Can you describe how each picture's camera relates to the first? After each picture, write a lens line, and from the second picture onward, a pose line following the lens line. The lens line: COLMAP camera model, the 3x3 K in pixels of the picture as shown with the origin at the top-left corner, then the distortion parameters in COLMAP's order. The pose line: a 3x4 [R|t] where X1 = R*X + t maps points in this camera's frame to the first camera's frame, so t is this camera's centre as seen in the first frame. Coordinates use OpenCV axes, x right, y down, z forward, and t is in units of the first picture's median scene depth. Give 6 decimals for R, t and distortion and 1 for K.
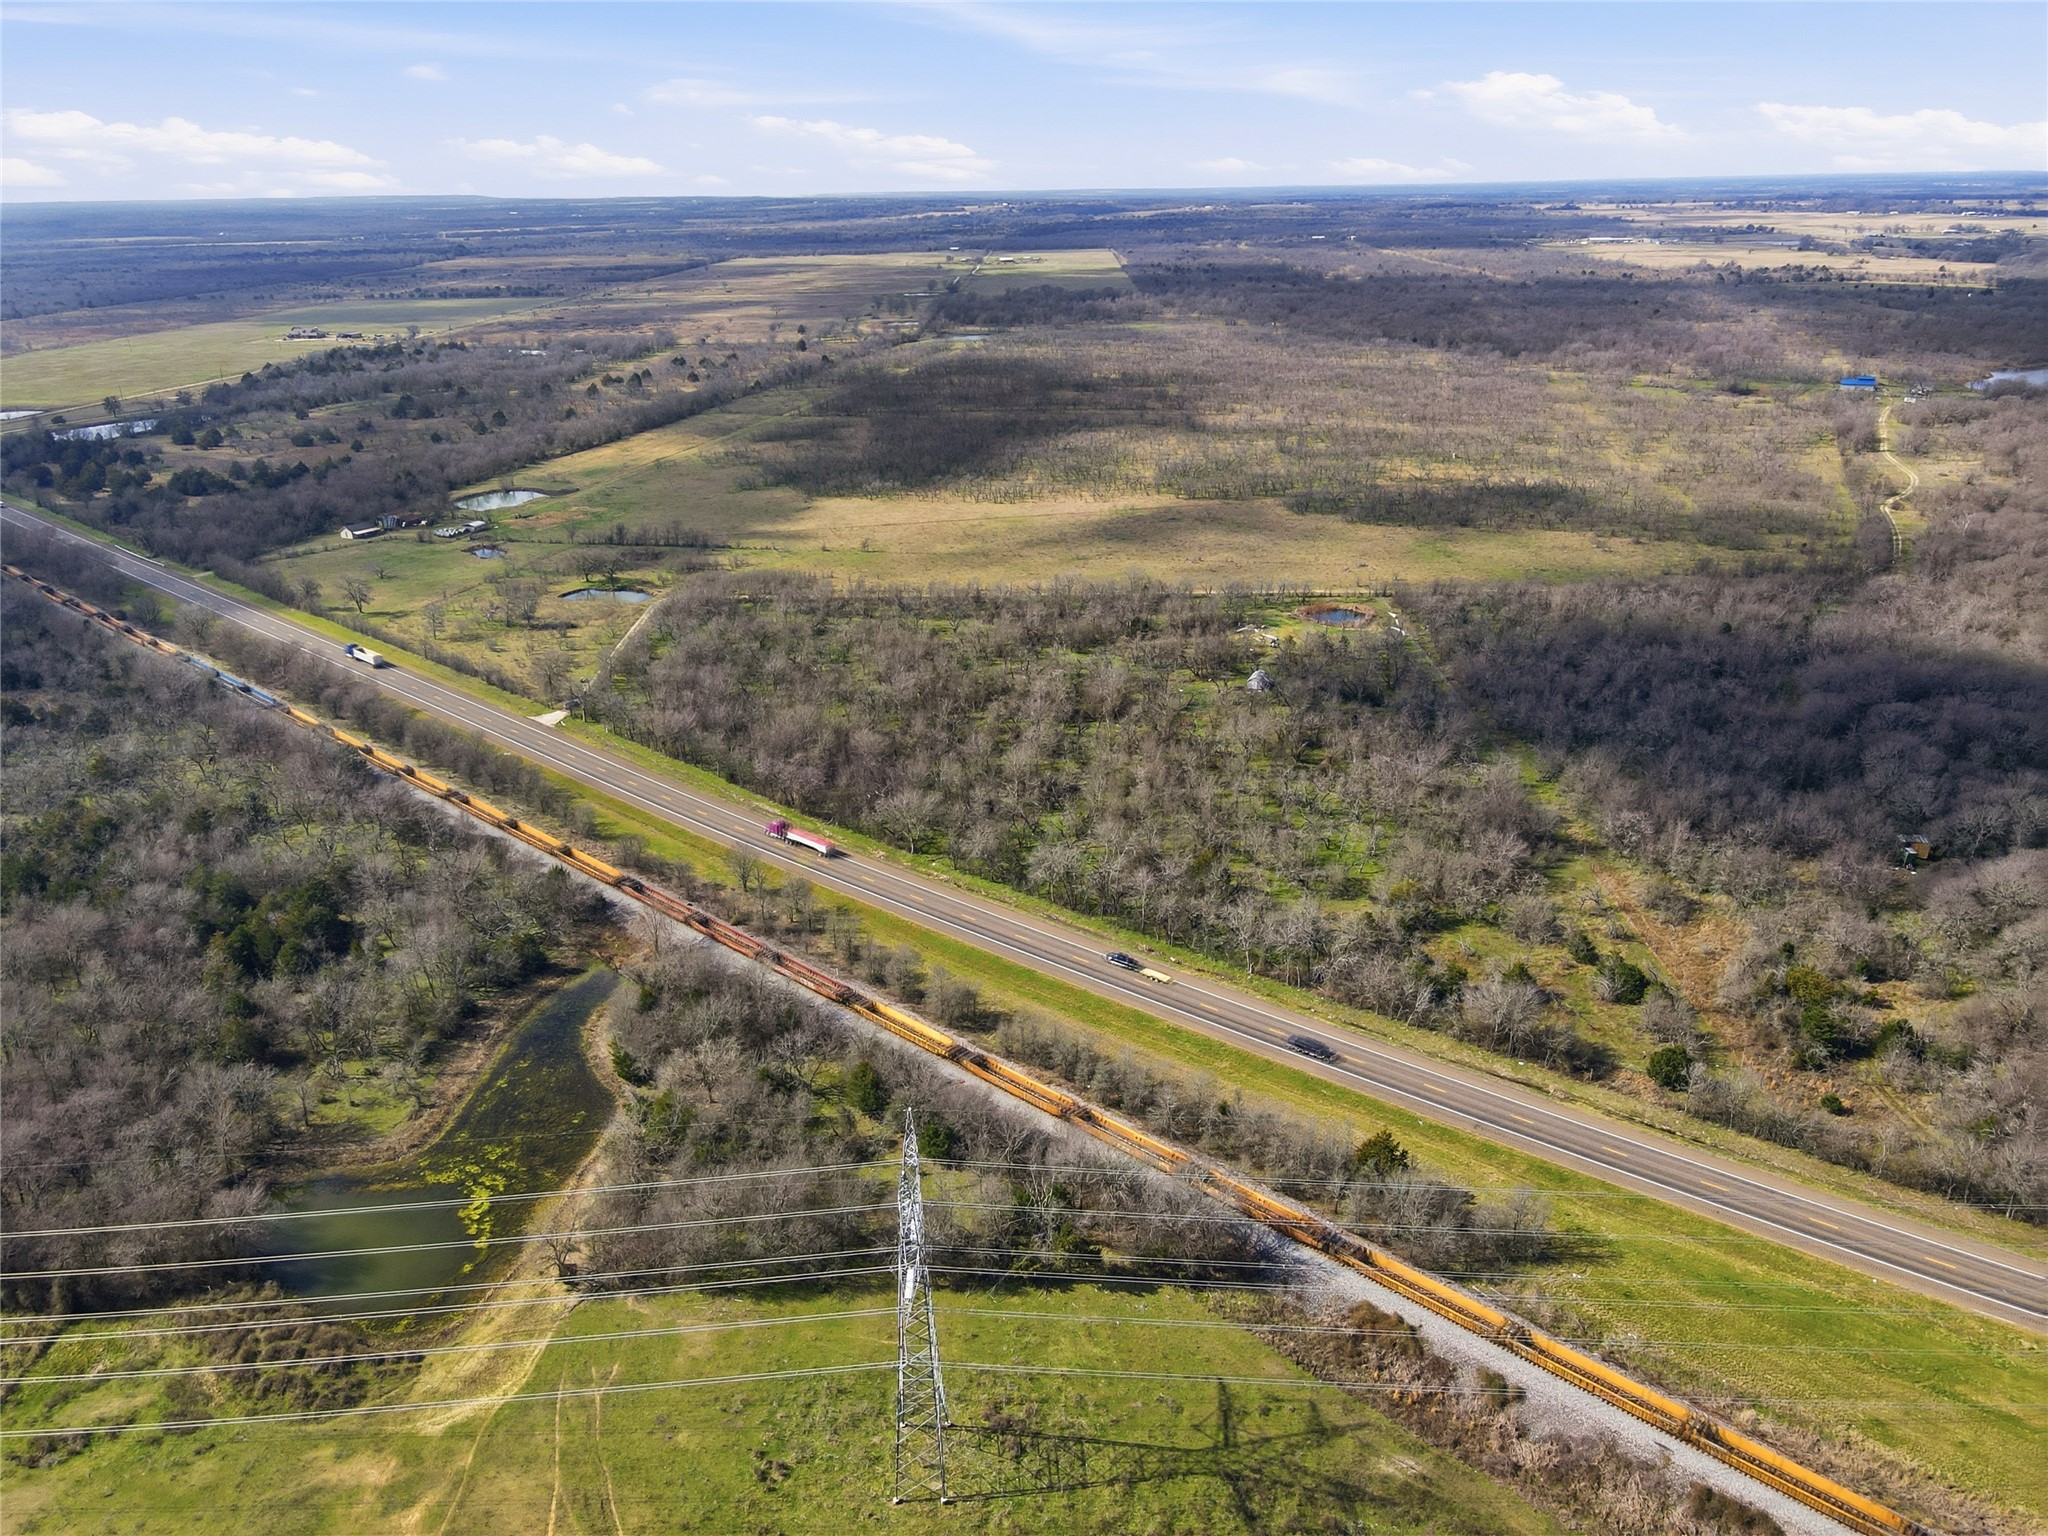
lens RADIAL K [[1552.9, 0, 1041.1], [0, 1552.9, 771.4], [0, 0, 1]] dist [0.023357, 0.008625]
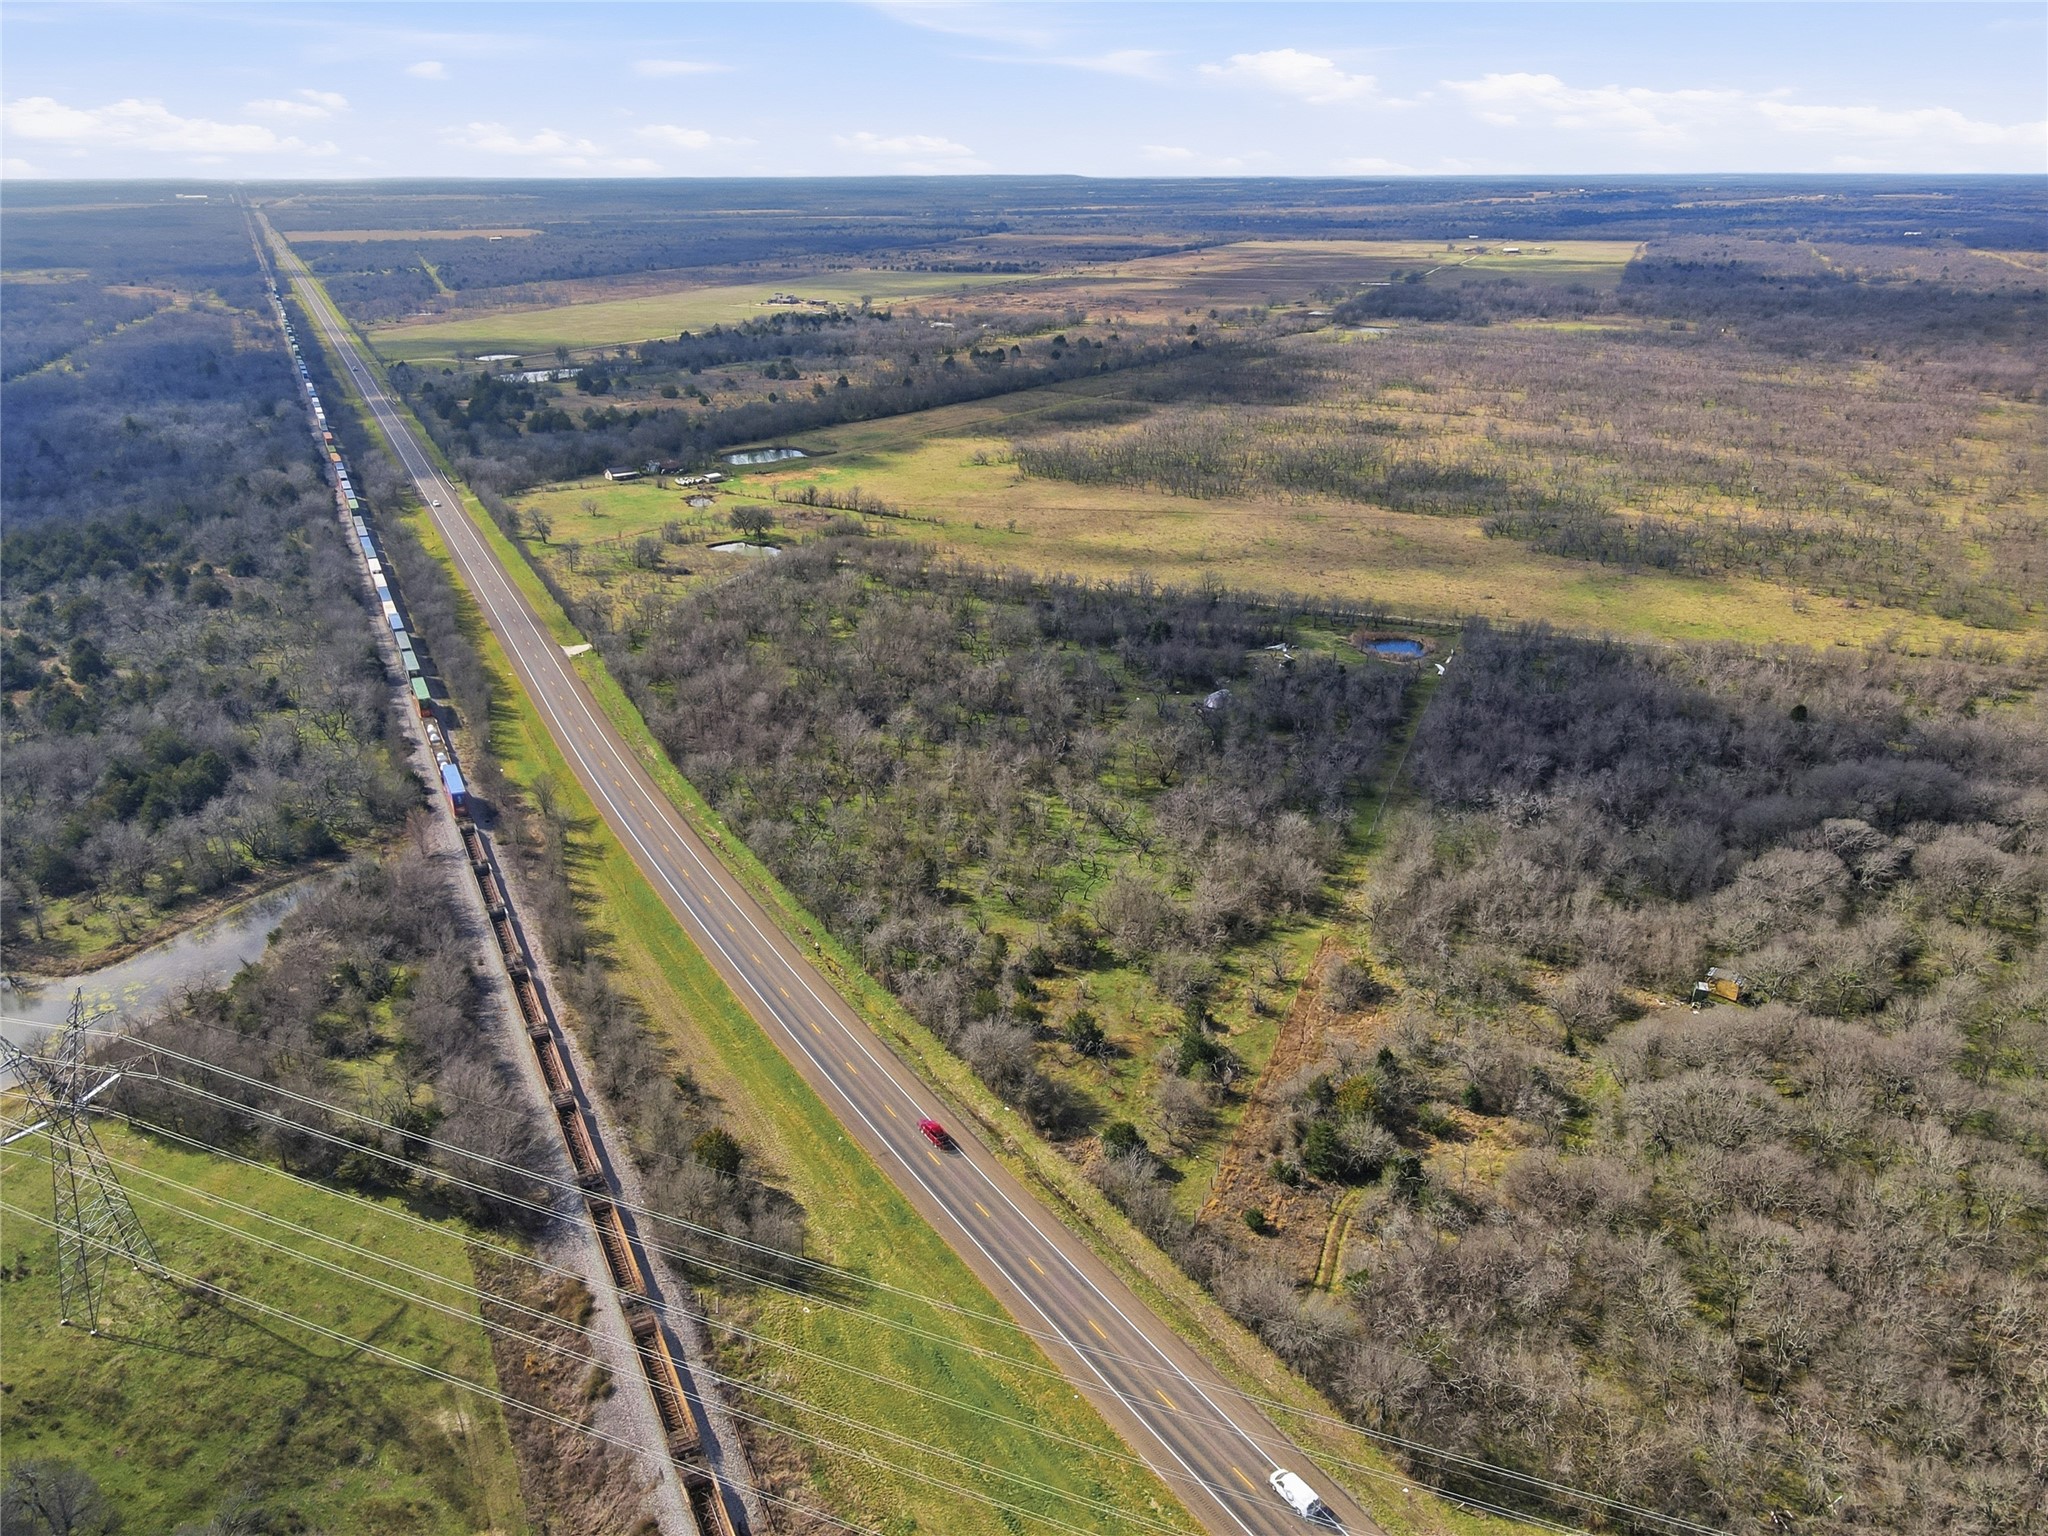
lens RADIAL K [[1552.9, 0, 1041.1], [0, 1552.9, 771.4], [0, 0, 1]] dist [0.023357, 0.008625]
pose [[0.927405, 0.146511, -0.344173, 0.346747], [-0.143119, 0.989072, 0.035391, -0.030082], [0.345597, 0.016436, 0.938239, 0.058041]]
